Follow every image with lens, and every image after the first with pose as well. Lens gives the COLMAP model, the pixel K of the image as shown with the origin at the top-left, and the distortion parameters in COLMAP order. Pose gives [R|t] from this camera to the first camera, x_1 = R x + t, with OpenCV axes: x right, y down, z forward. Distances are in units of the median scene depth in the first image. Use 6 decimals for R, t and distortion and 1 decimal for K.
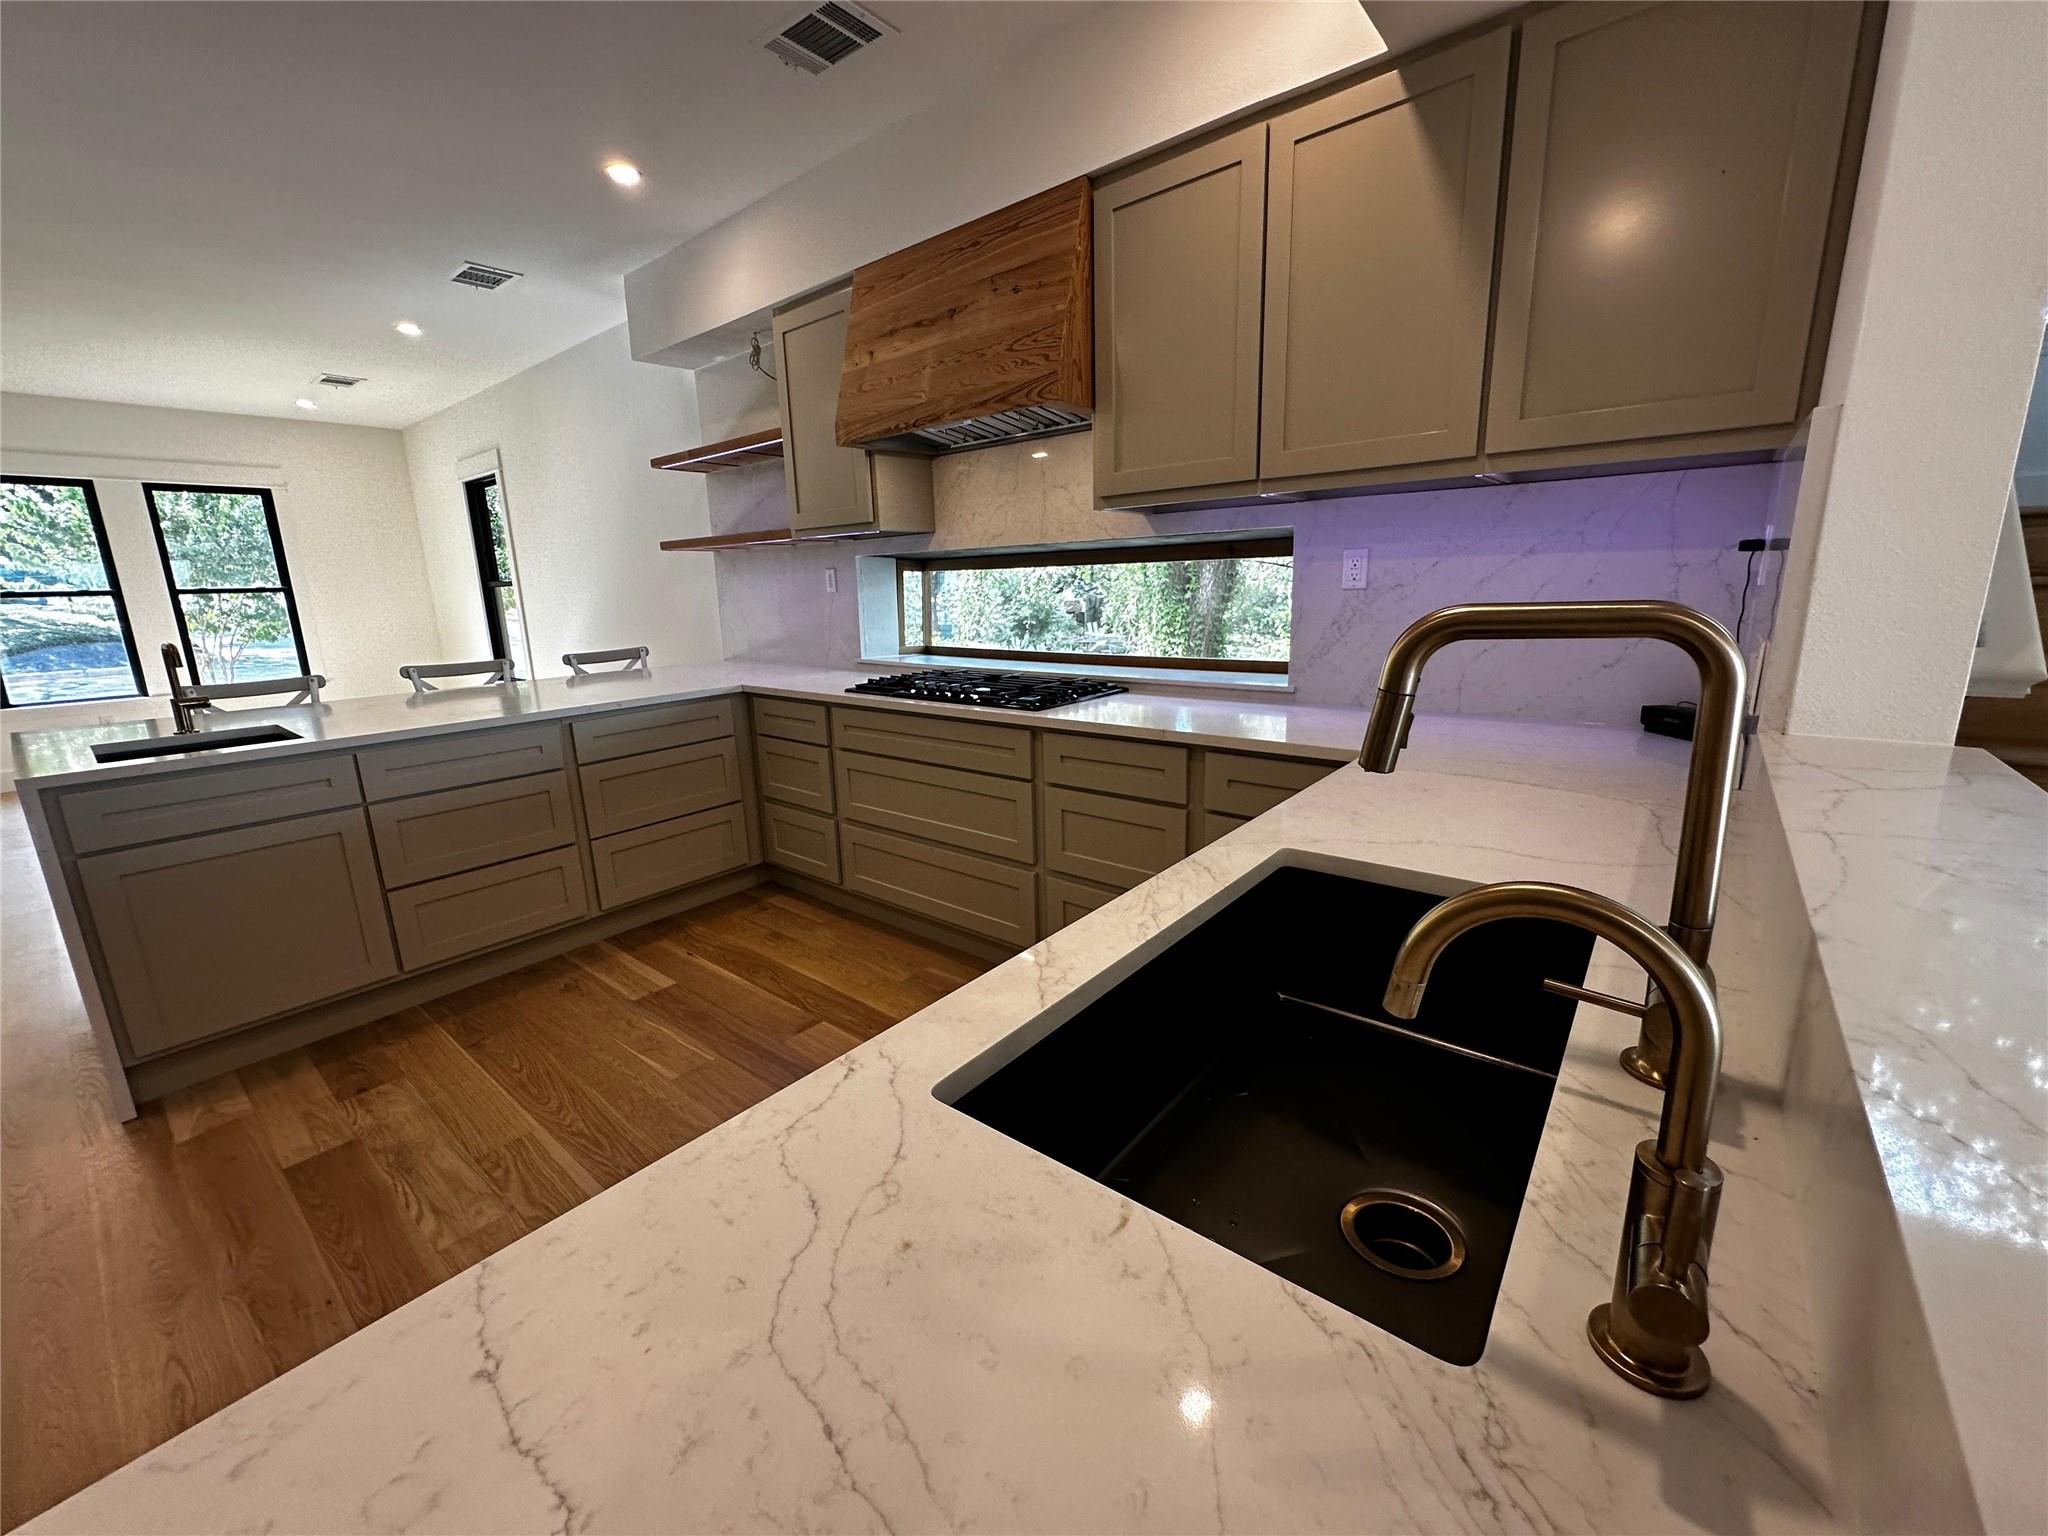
lens RADIAL K [[816.9, 0, 1022.7], [0, 816.9, 755.4], [0, 0, 1]] dist [-0.003602, 0.001485]
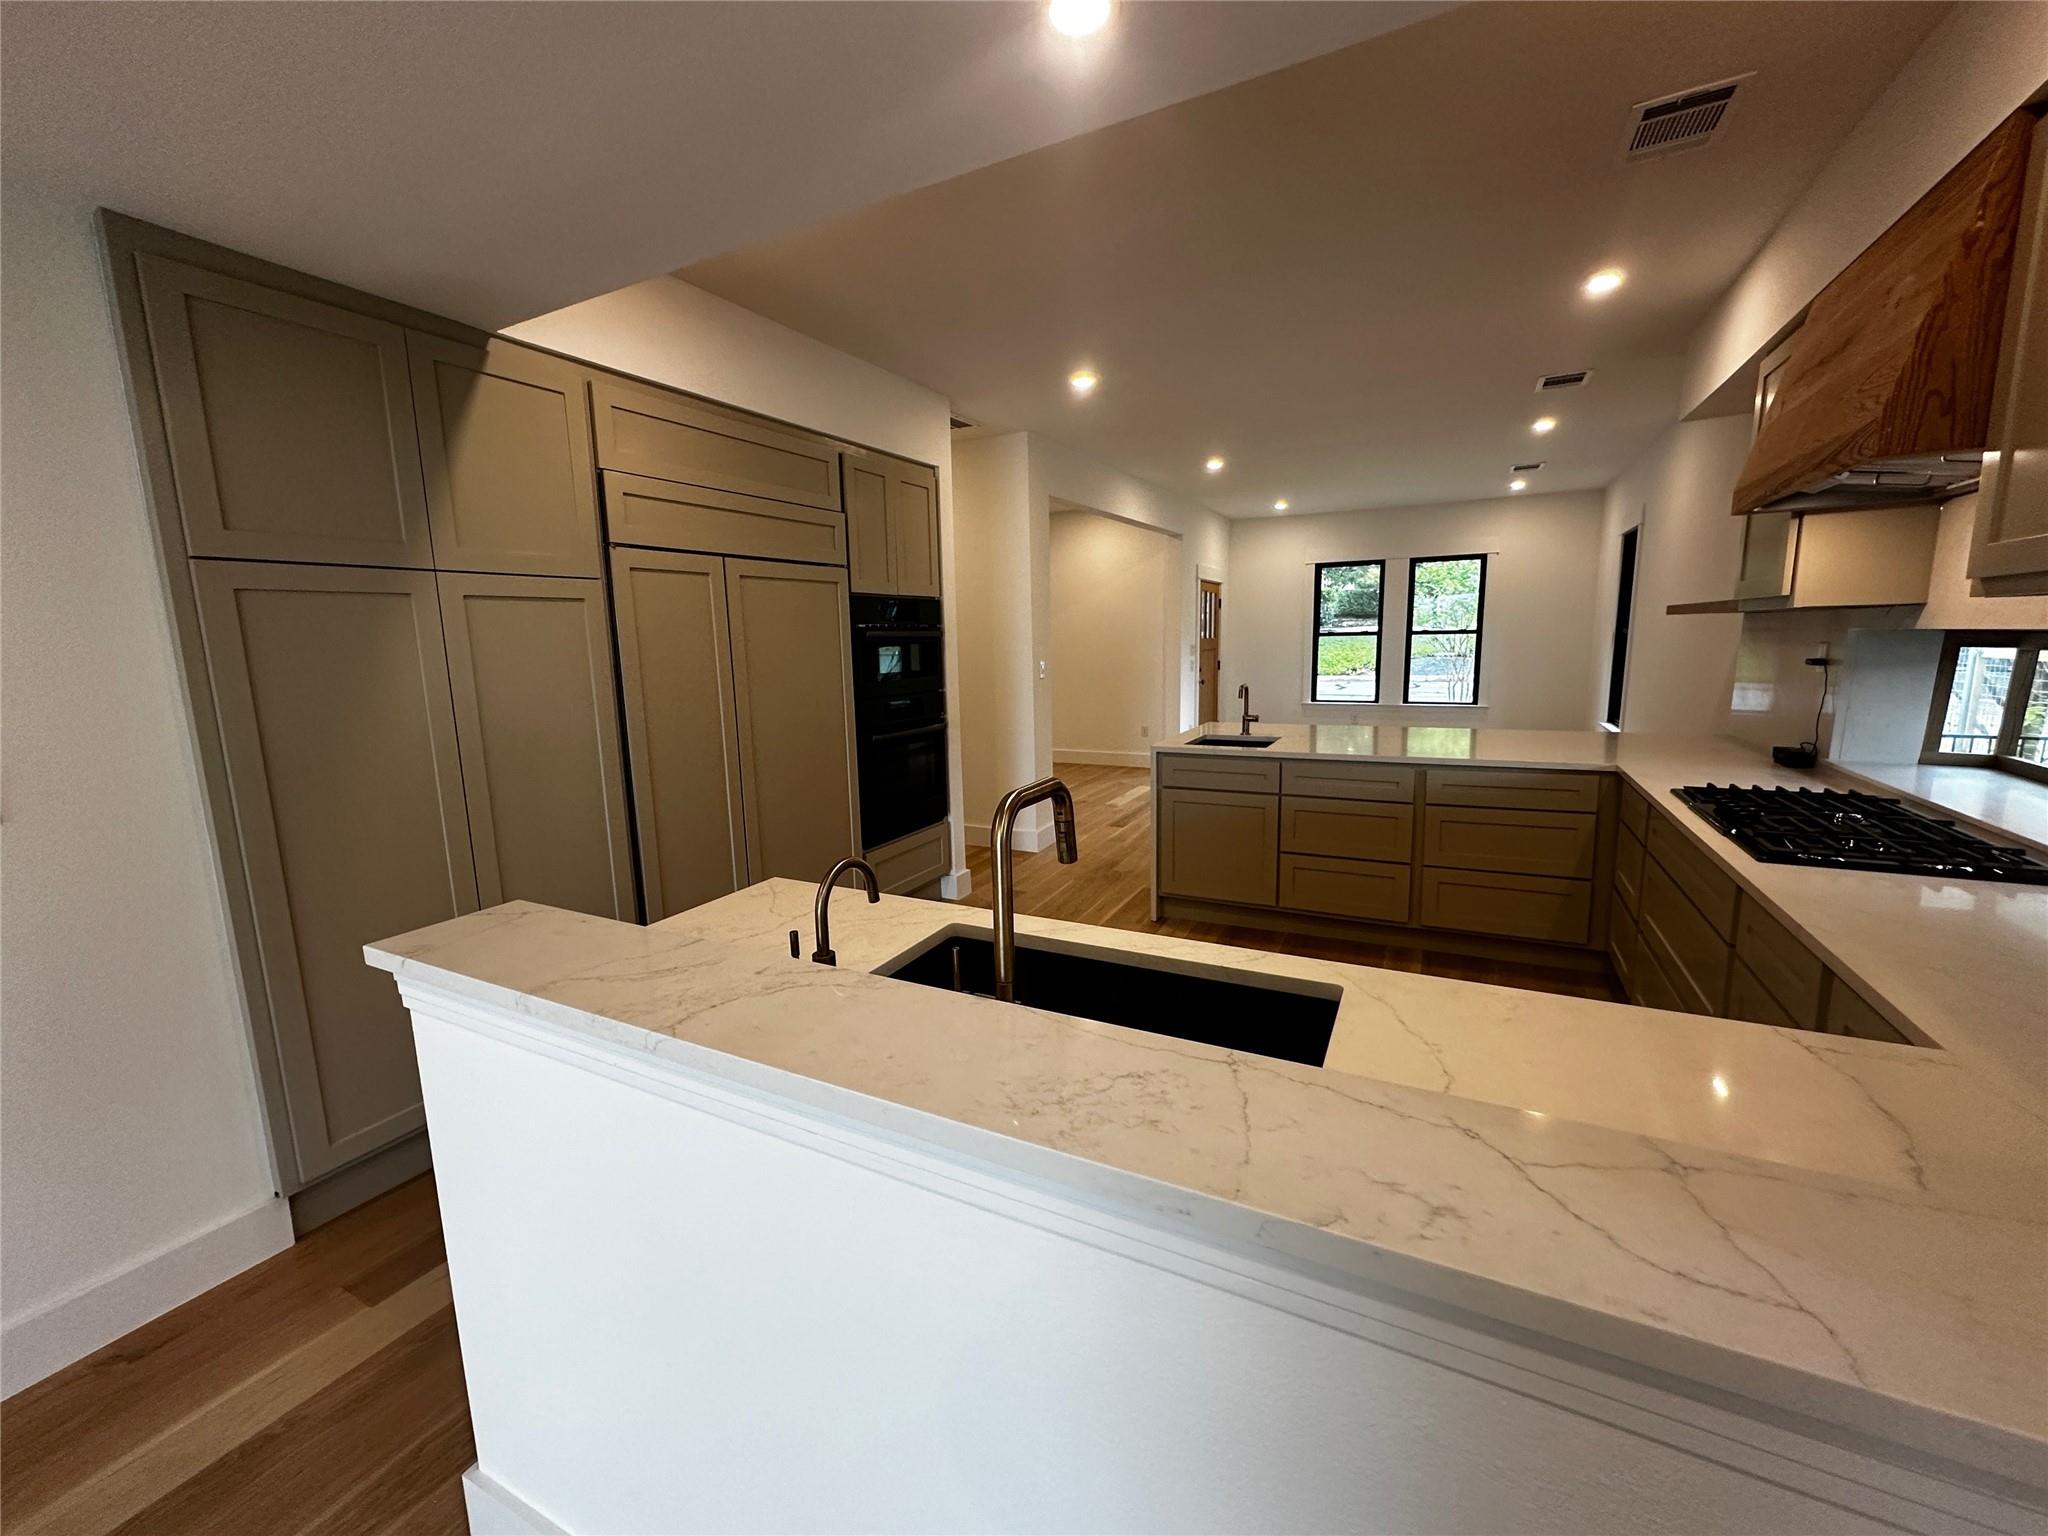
lens RADIAL K [[816.9, 0, 1026.1], [0, 816.9, 767.2], [0, 0, 1]] dist [-0.003602, 0.001485]
pose [[0.214659, 0.179824, -0.959992, 0.504787], [-0.190467, 0.971741, 0.139435, -0.100327], [0.957937, 0.152916, 0.242843, 0.115679]]
